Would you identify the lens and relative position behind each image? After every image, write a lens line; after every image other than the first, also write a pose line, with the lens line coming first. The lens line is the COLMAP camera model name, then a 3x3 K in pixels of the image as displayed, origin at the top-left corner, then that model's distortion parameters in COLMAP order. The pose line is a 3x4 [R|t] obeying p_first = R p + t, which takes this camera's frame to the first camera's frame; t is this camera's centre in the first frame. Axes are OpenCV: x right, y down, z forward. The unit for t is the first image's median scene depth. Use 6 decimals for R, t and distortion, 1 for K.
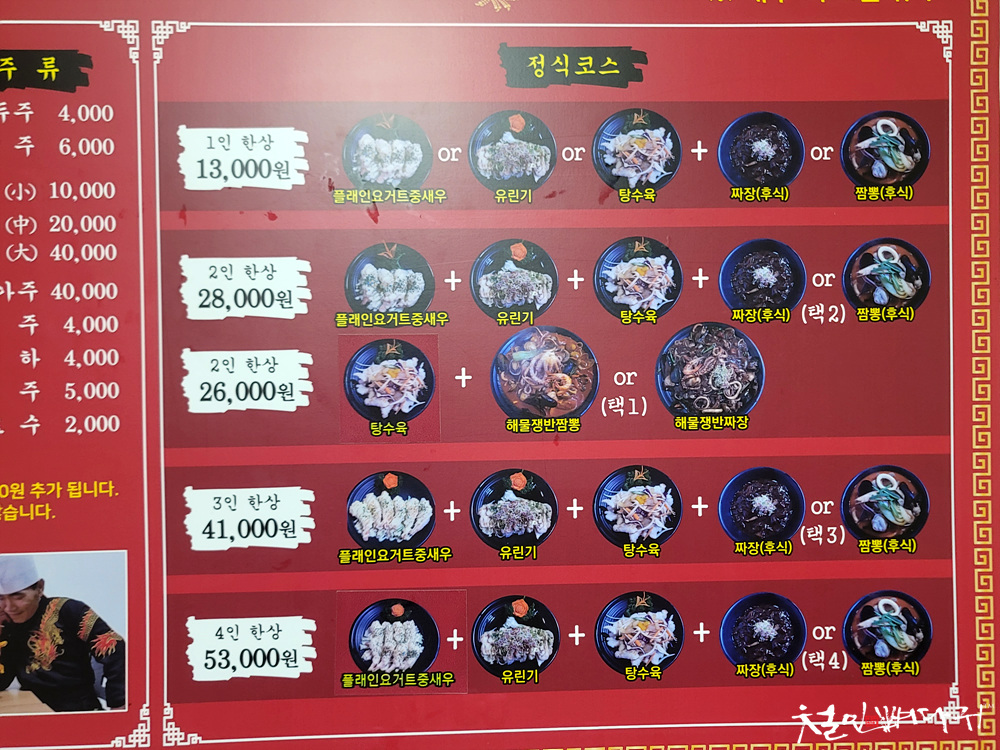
lens RADIAL K [[773.9, 0, 544.7], [0, 773.9, 337.4], [0, 0, 1]] dist [0.055736, -0.048913]
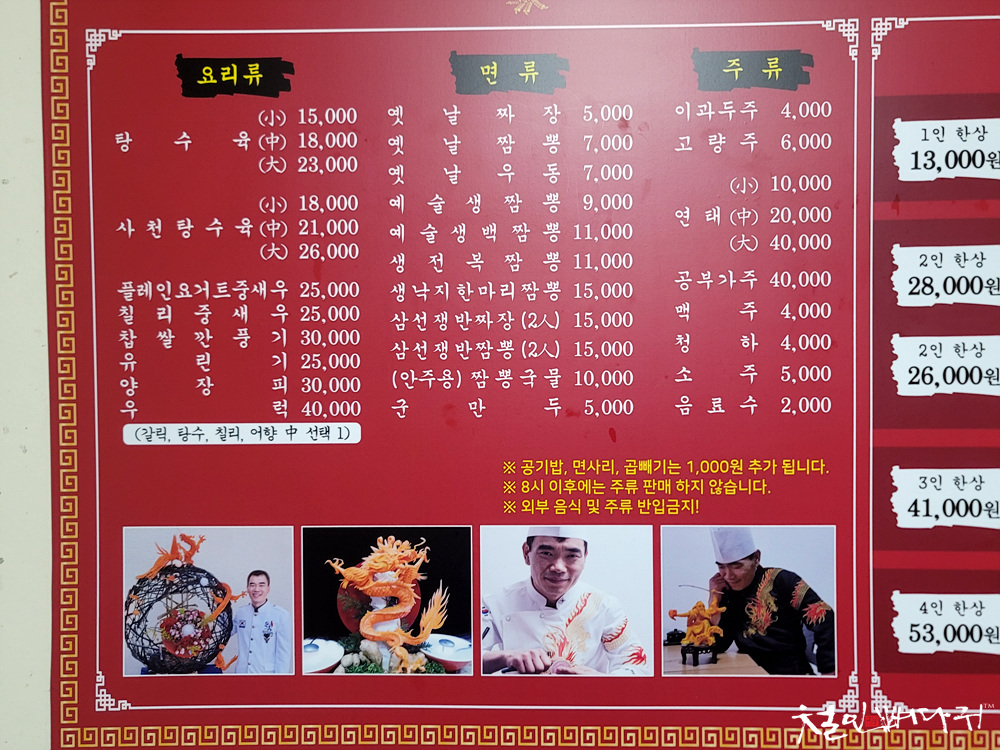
lens RADIAL K [[773.9, 0, 524.3], [0, 773.9, 344.6], [0, 0, 1]] dist [0.055736, -0.048913]
pose [[0.996810, 0.003029, -0.079756, -0.870633], [-0.001923, 0.999901, 0.013945, 0.014805], [0.079791, -0.013747, 0.996717, -0.077331]]
